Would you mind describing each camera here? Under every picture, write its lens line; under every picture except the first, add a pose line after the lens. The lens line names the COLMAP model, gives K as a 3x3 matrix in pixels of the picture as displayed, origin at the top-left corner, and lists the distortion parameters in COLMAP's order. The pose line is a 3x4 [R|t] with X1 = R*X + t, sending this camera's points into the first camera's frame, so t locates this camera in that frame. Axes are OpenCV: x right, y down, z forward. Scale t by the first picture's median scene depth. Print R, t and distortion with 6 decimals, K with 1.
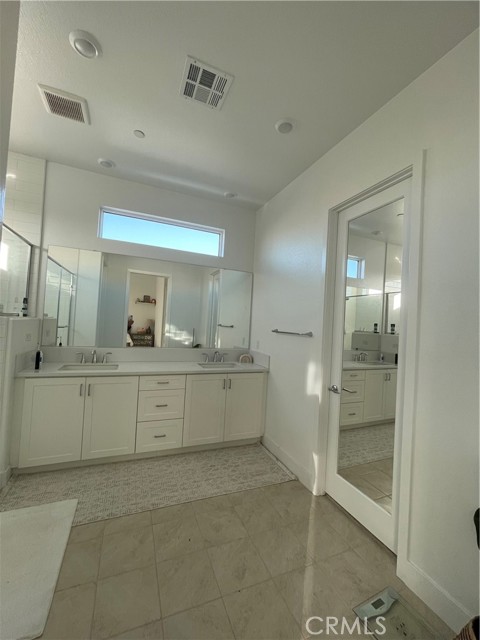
lens RADIAL K [[262.4, 0, 238.0], [0, 262.4, 317.1], [0, 0, 1]] dist [0.000375, 0.002311]
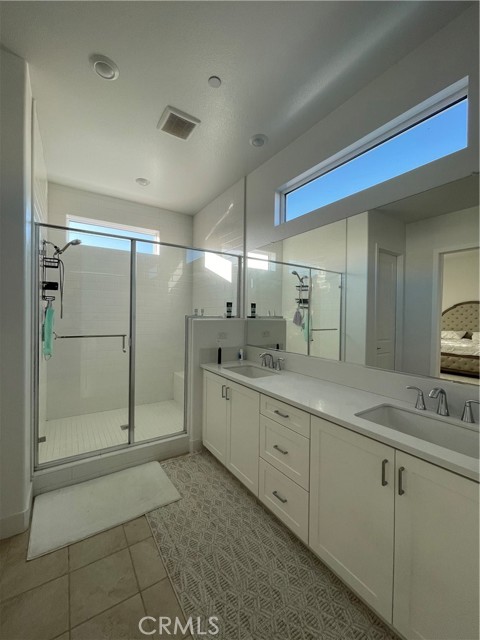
lens RADIAL K [[262.4, 0, 238.0], [0, 262.4, 317.1], [0, 0, 1]] dist [0.000375, 0.002311]
pose [[0.186209, -0.047718, -0.981351, 0.376771], [0.013550, 0.998850, -0.045997, 0.052001], [0.982417, -0.004732, 0.186642, 0.894563]]
